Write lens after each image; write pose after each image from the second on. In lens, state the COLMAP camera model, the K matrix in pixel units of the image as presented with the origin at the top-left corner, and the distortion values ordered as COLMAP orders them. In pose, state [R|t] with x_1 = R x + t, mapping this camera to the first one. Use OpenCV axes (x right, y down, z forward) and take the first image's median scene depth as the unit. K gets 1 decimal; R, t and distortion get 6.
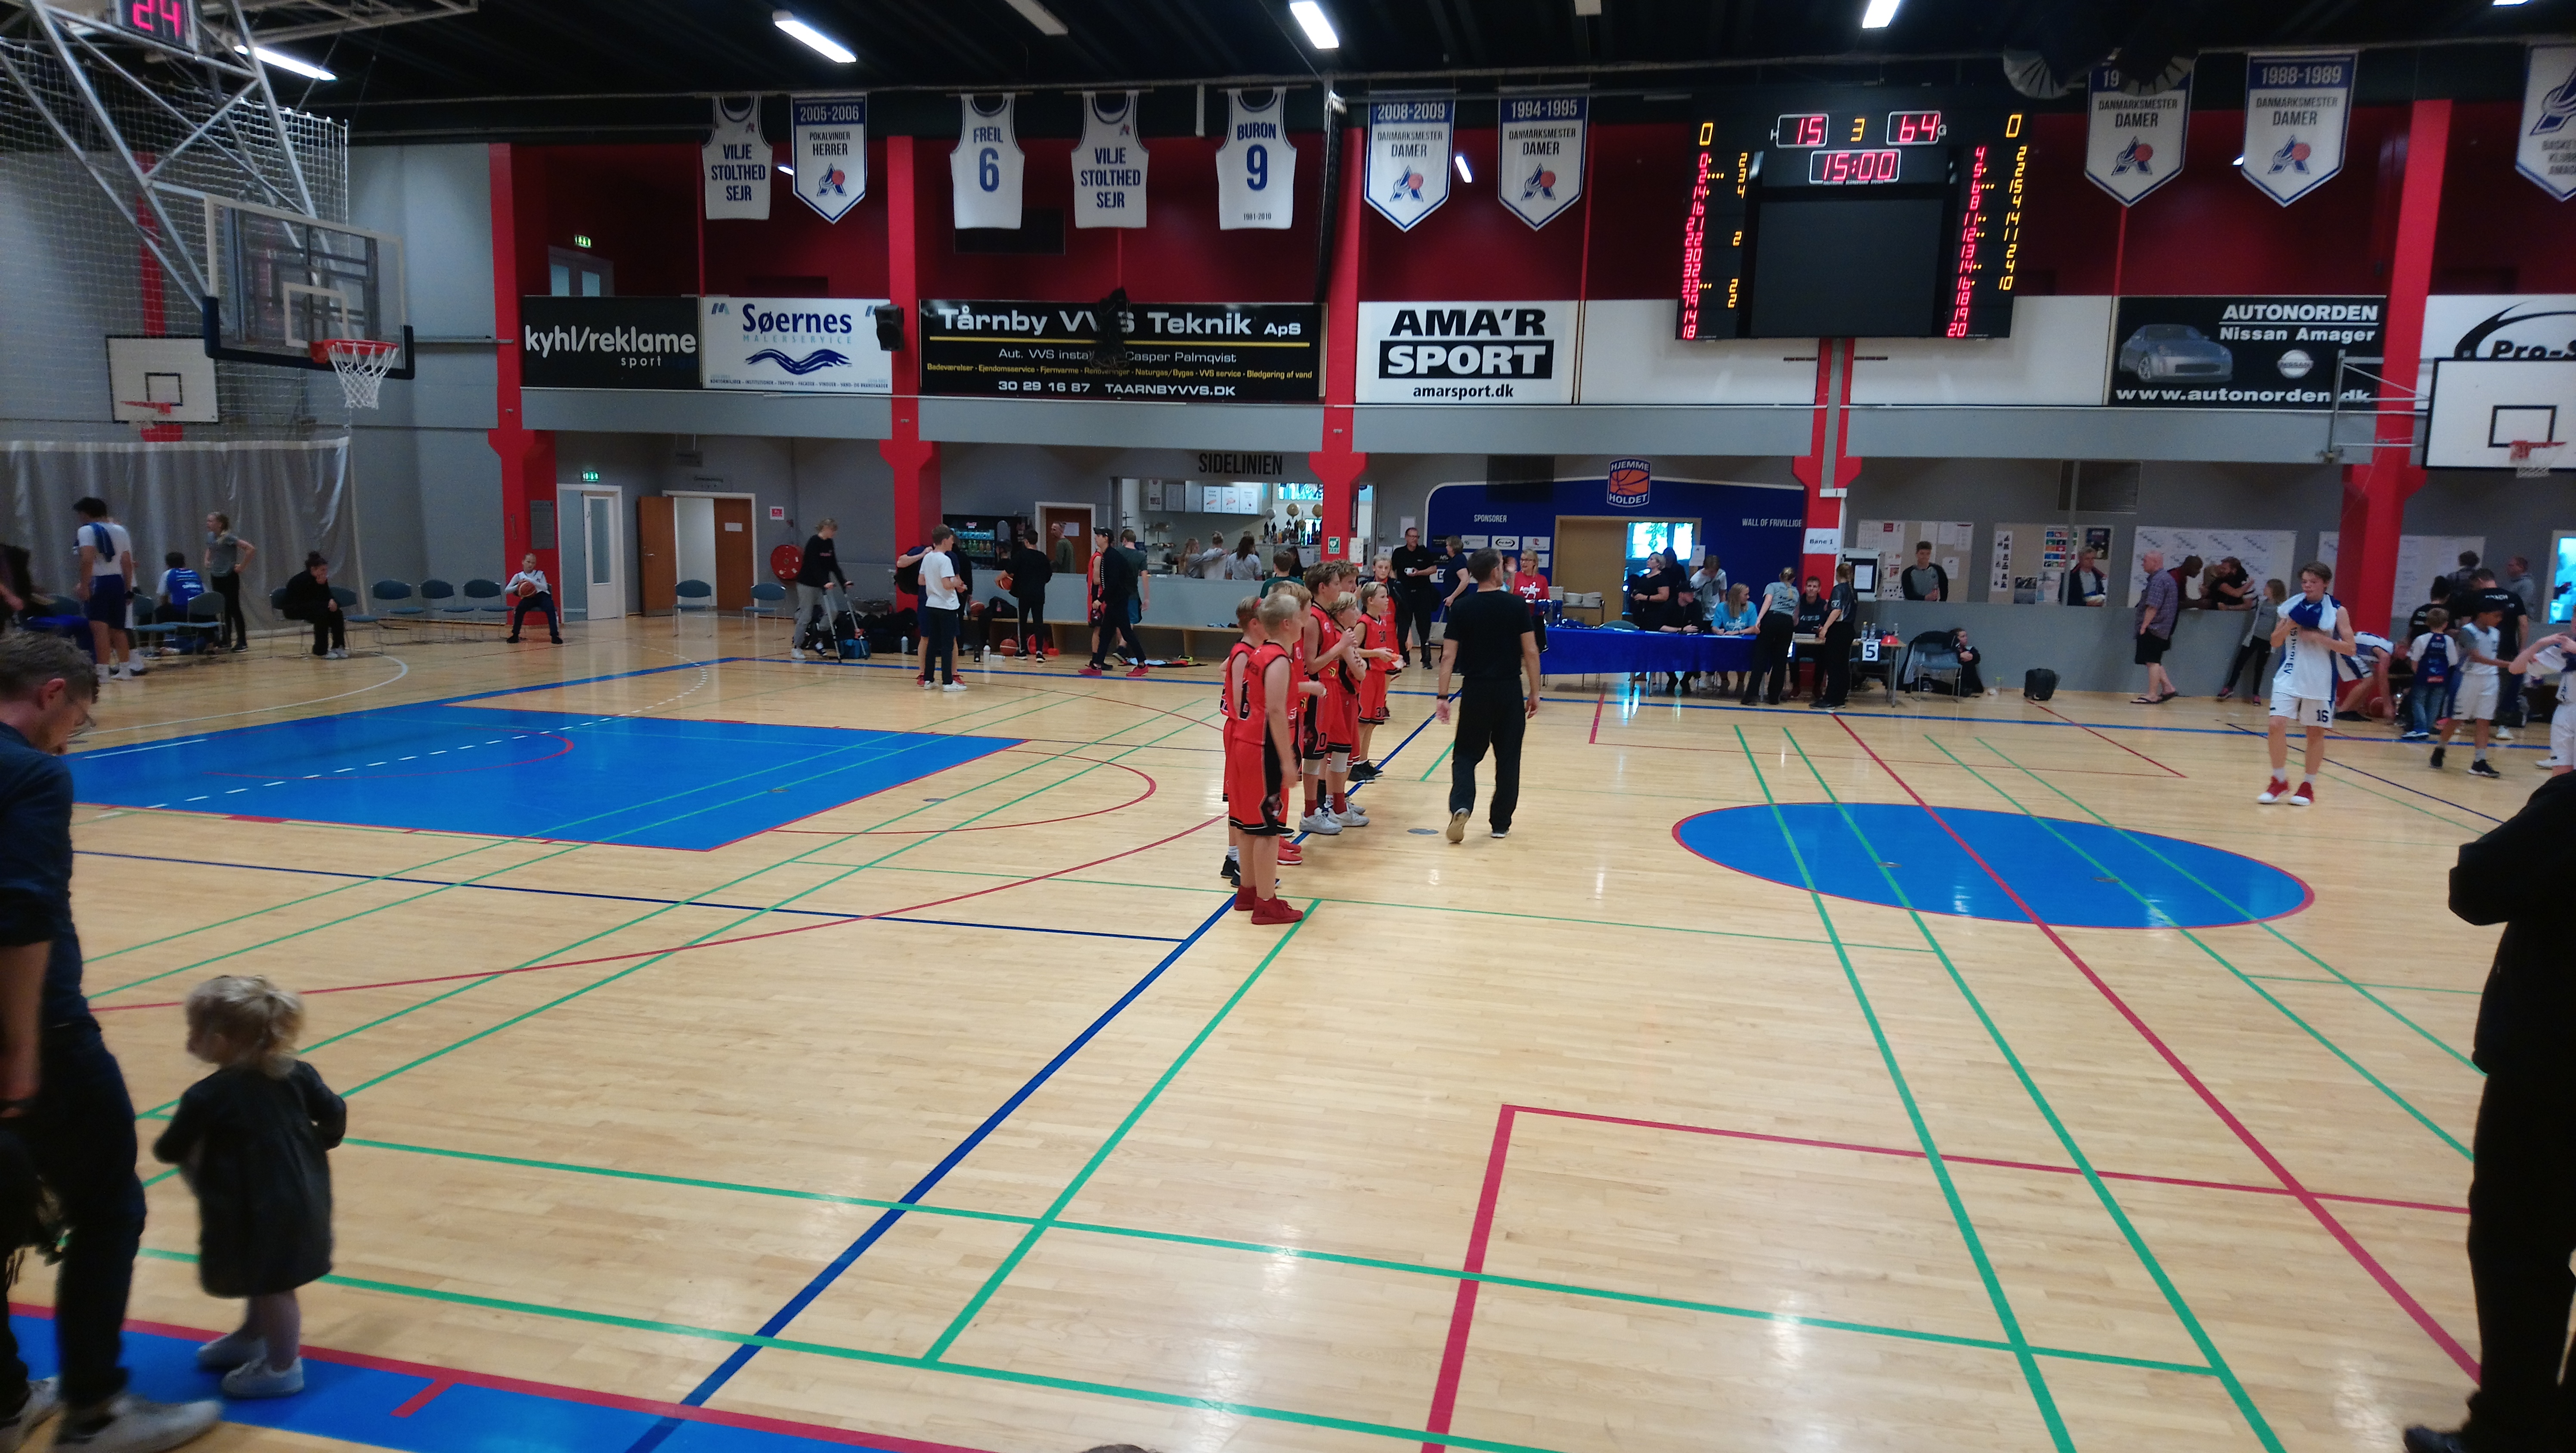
lens RADIAL K [[1557.0, 0, 1297.7], [0, 1557.0, 742.7], [0, 0, 1]] dist [0.146215, -0.202758]
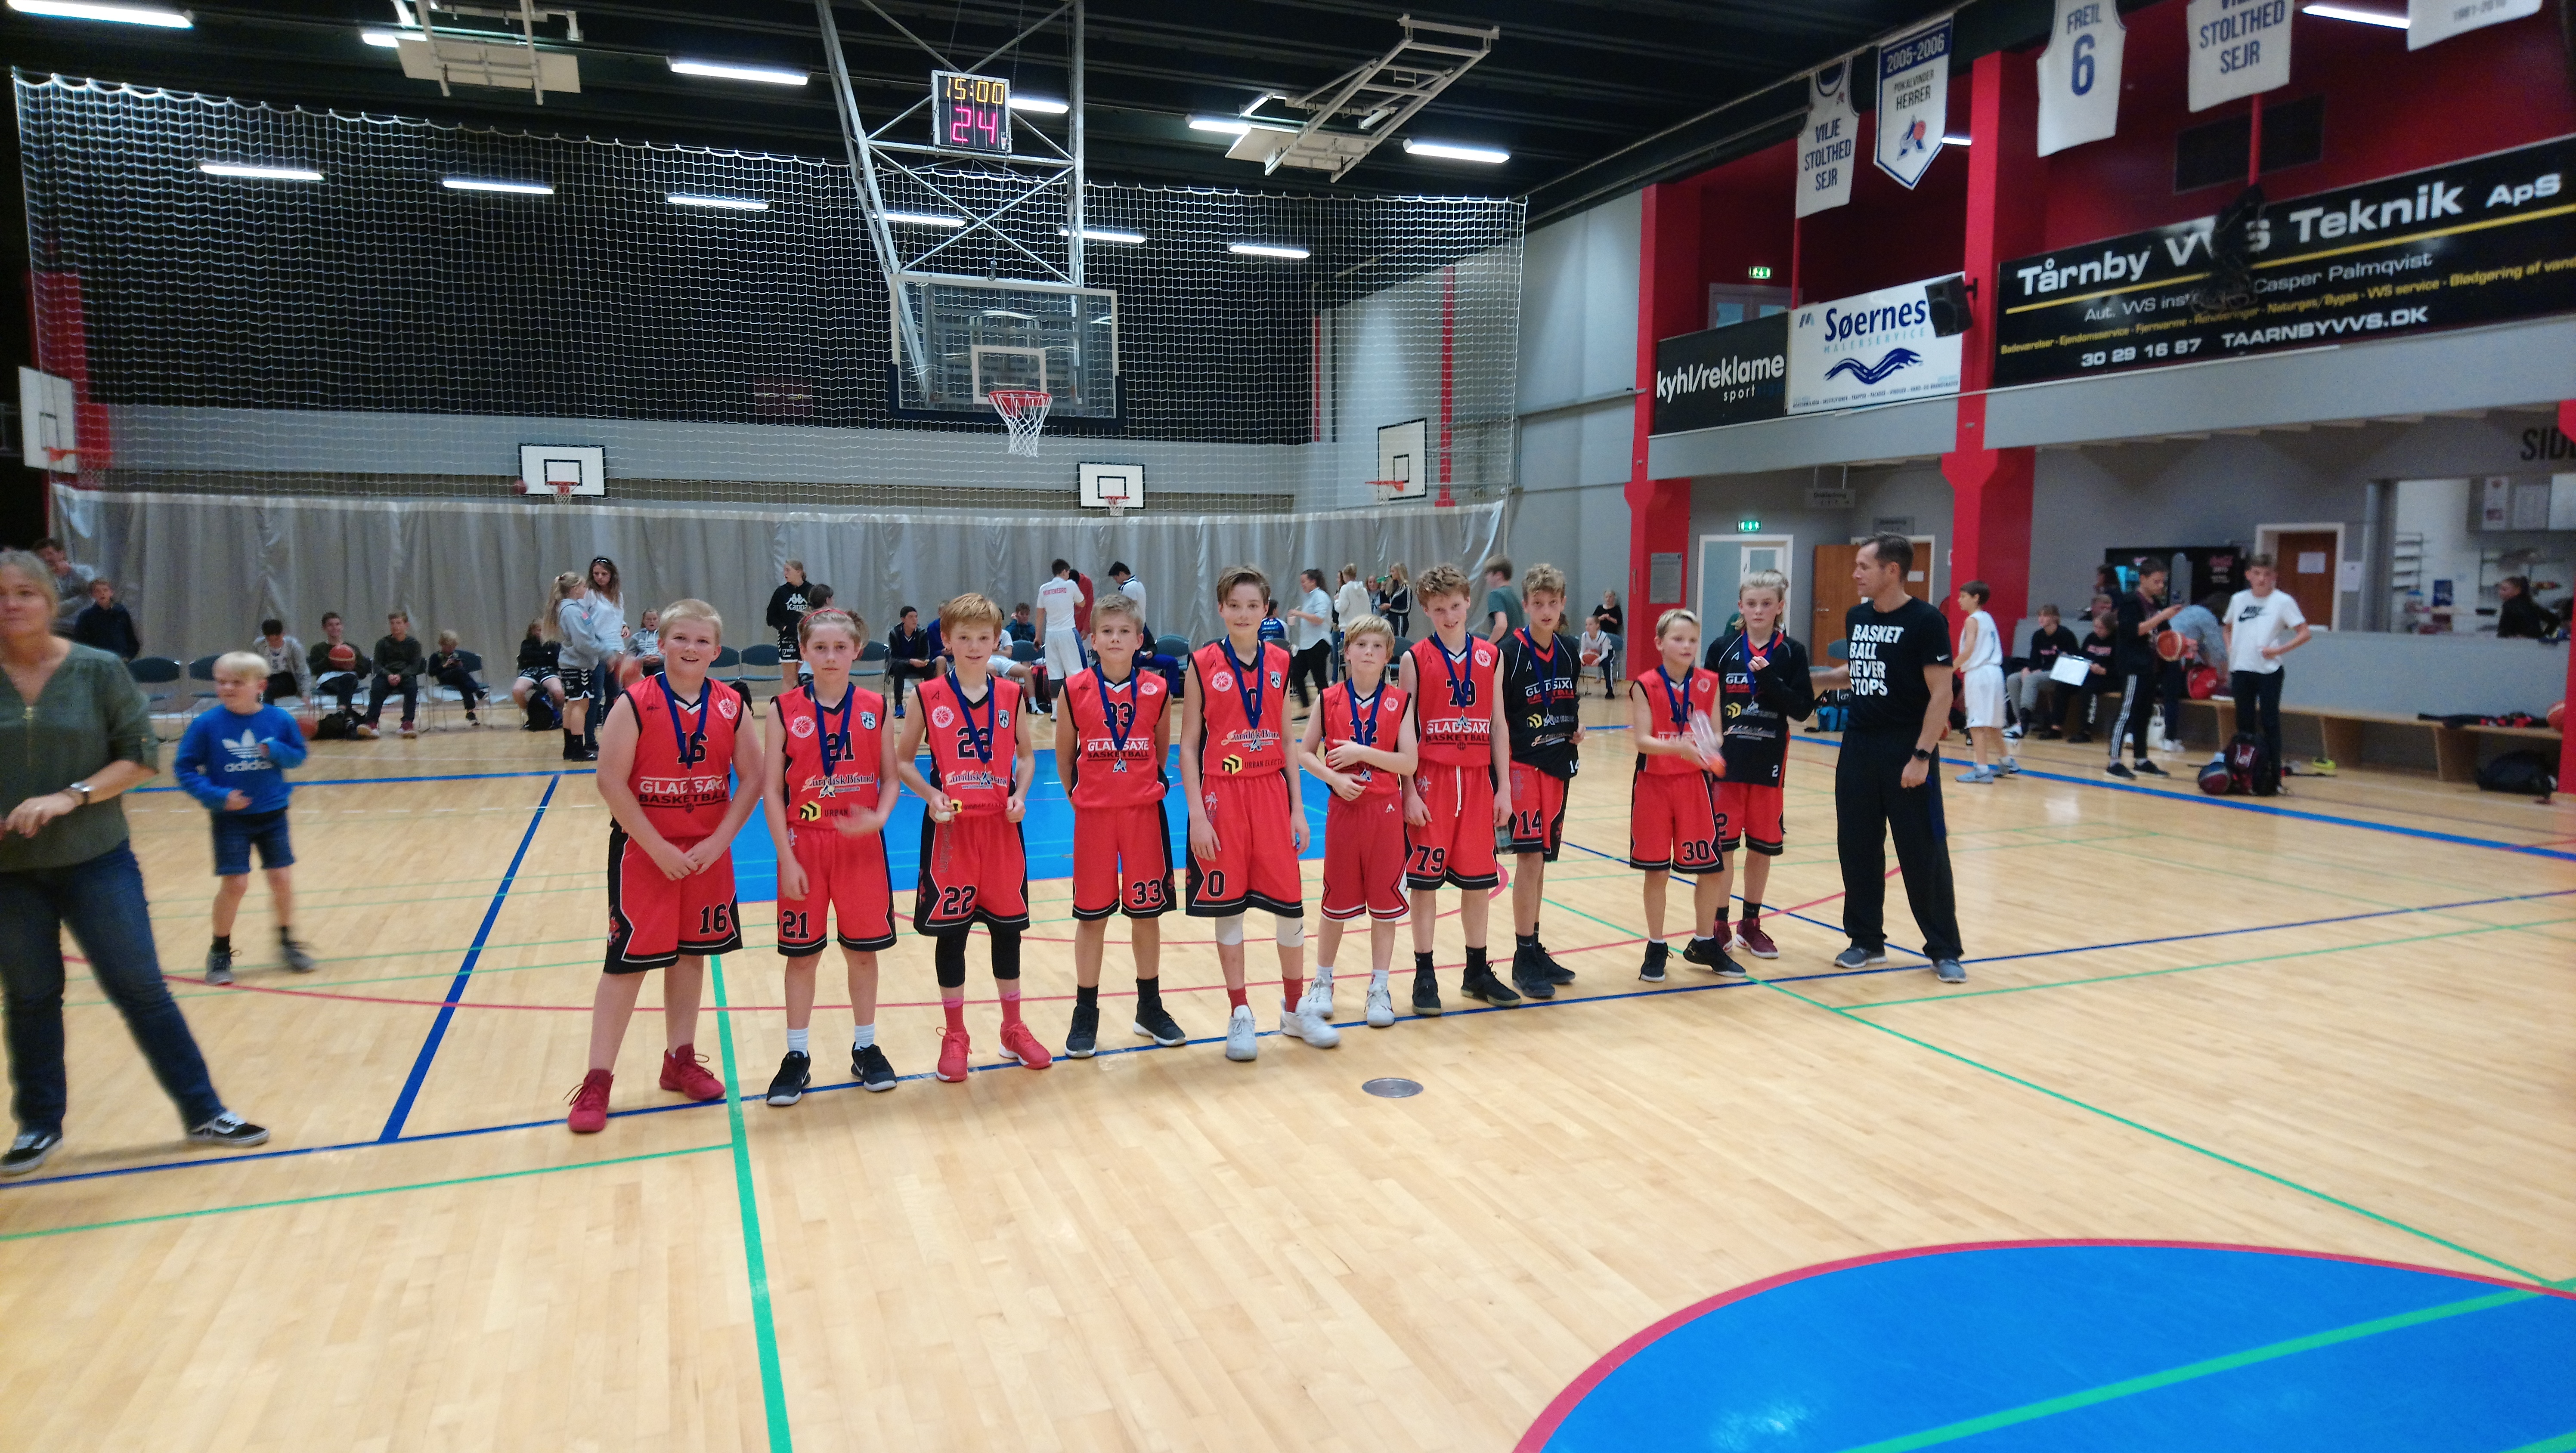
lens RADIAL K [[1608.3, 0, 1287.6], [0, 1608.3, 729.0], [0, 0, 1]] dist [0.070579, -0.096693]
pose [[0.555862, 0.056114, -0.829378, 0.236386], [-0.101761, 0.994808, -0.000895, -0.026241], [0.825022, 0.084896, 0.558687, 0.322822]]
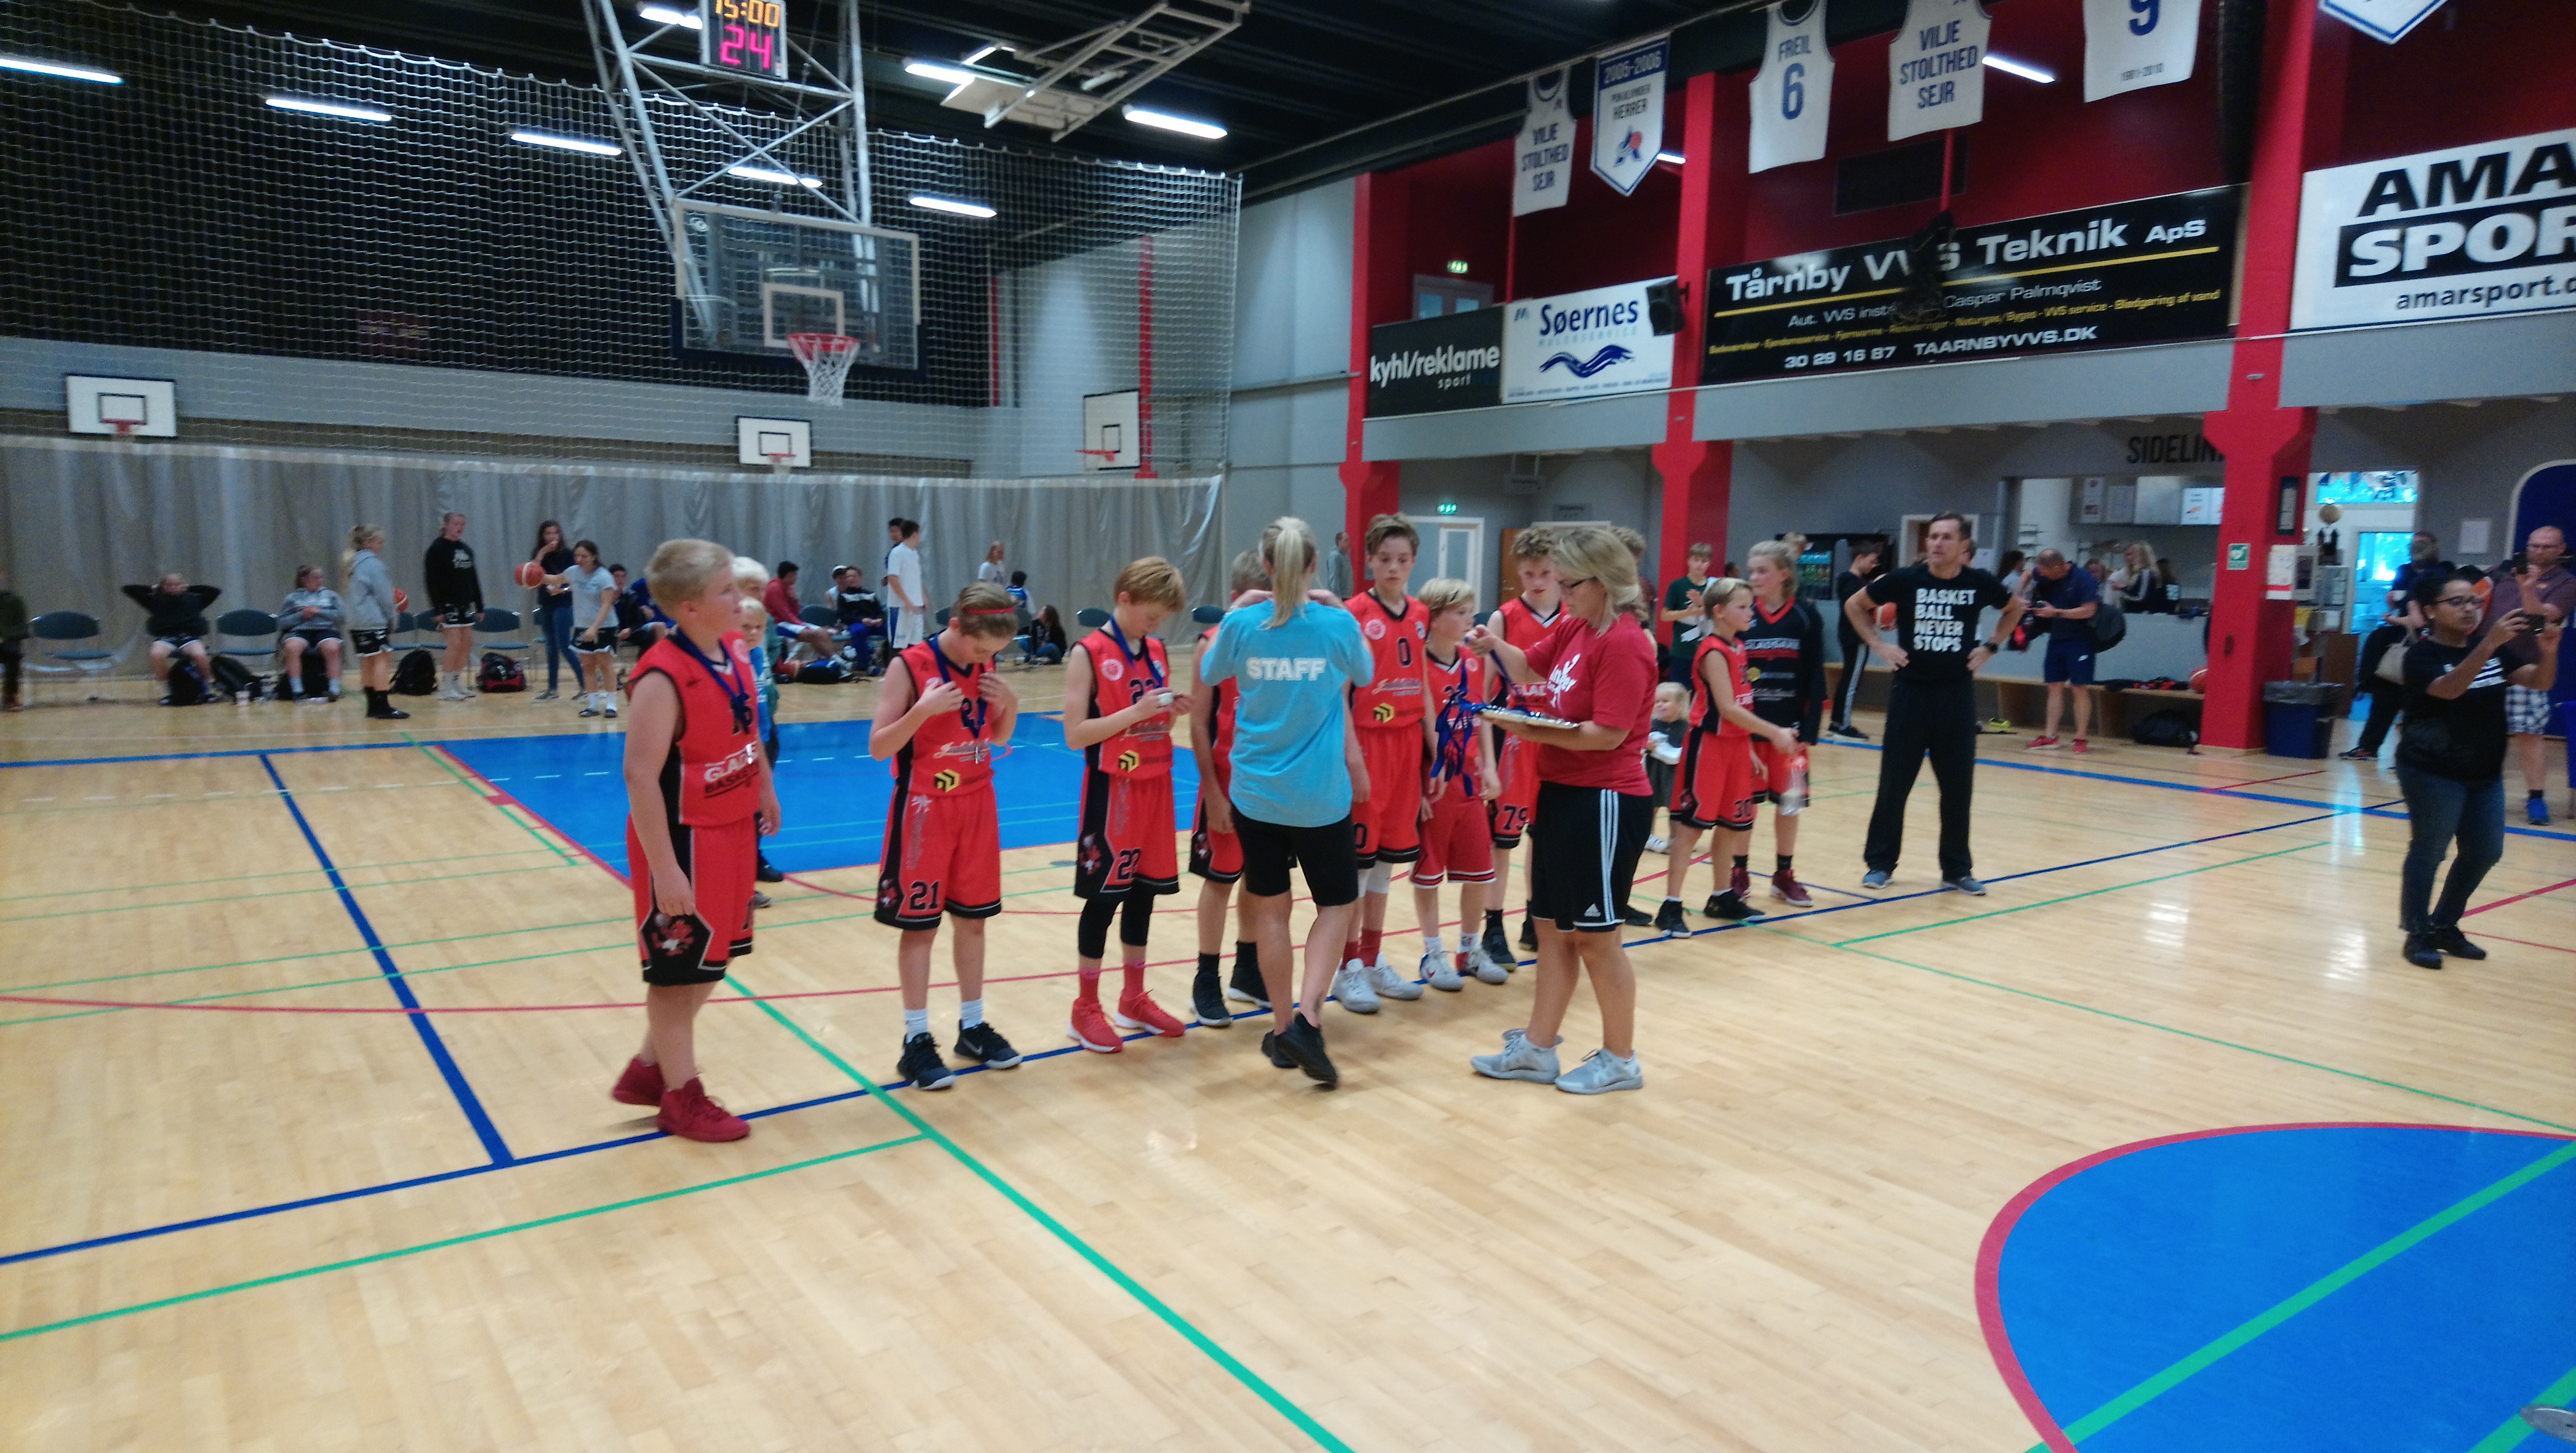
lens RADIAL K [[1587.9, 0, 1297.4], [0, 1587.9, 739.2], [0, 0, 1]] dist [0.089487, -0.108519]
pose [[0.746121, 0.066171, -0.662514, 0.176515], [-0.092443, 0.995707, -0.004659, -0.014891], [0.659361, 0.064721, 0.749035, 0.263486]]
